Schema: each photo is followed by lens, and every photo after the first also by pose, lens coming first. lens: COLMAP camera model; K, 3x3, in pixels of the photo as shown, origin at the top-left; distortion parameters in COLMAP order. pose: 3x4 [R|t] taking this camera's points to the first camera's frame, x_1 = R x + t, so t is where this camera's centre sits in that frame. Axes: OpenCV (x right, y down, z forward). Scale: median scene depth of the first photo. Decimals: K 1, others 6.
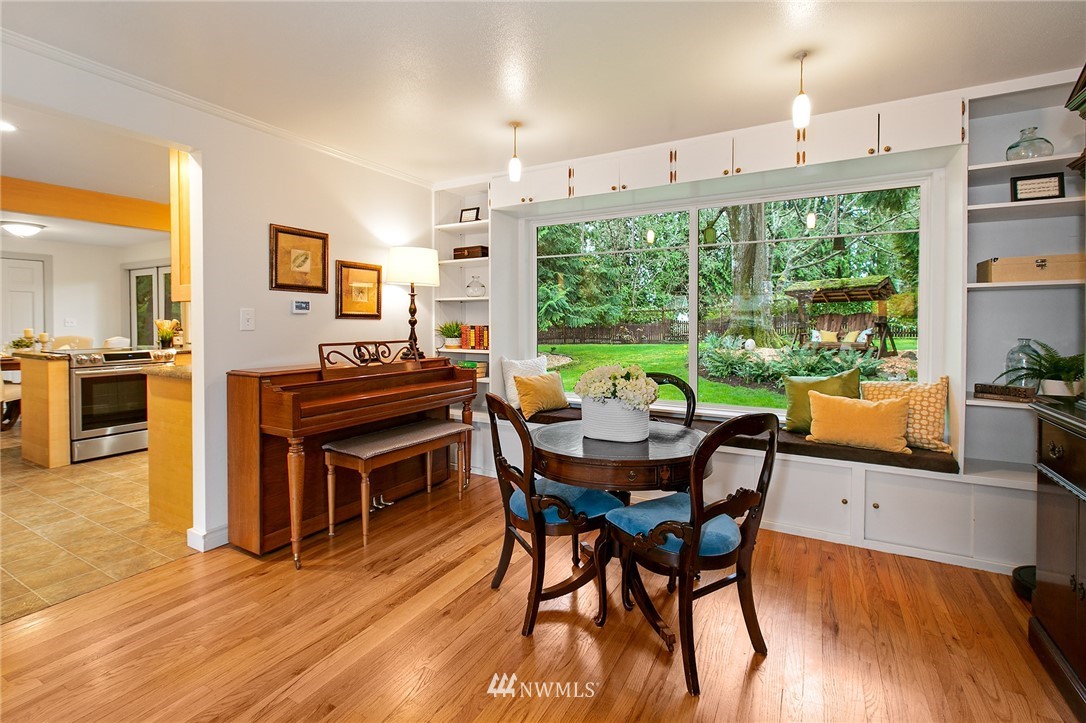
lens RADIAL K [[493.2, 0, 541.6], [0, 493.2, 325.9], [0, 0, 1]] dist [0.008827, -0.000376]
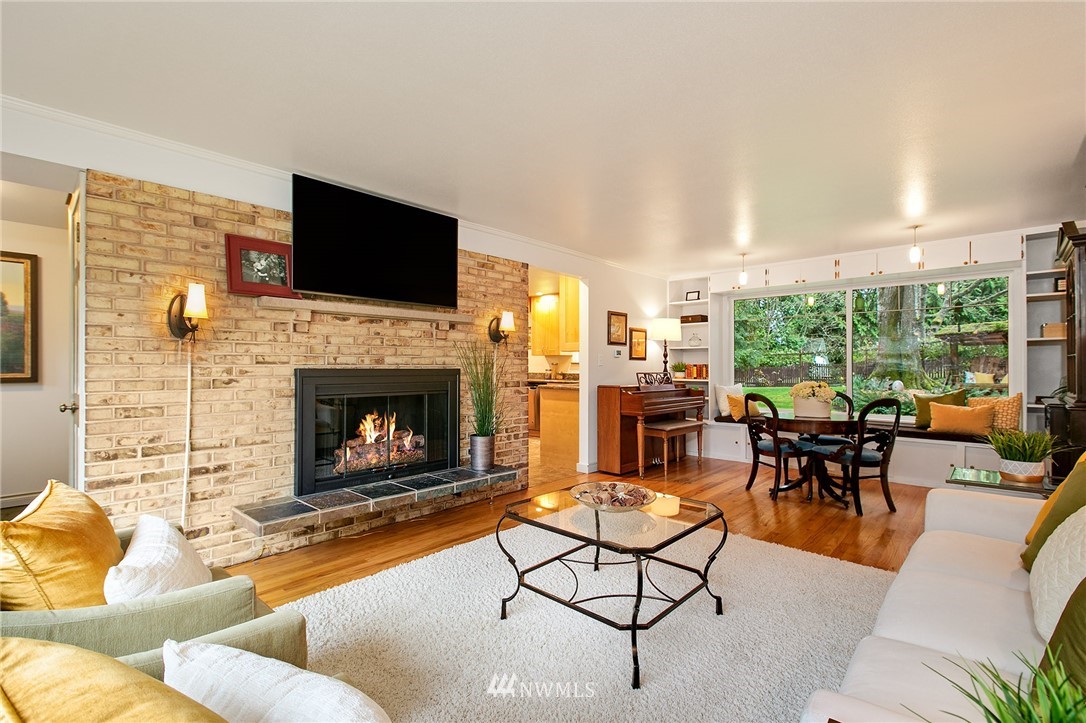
lens RADIAL K [[493.2, 0, 548.0], [0, 493.2, 362.3], [0, 0, 1]] dist [0.008827, -0.000376]
pose [[0.975788, -0.002358, -0.218704, -0.284669], [-0.001174, 0.999871, -0.016019, 0.020972], [0.218714, 0.015888, 0.975660, -0.745980]]
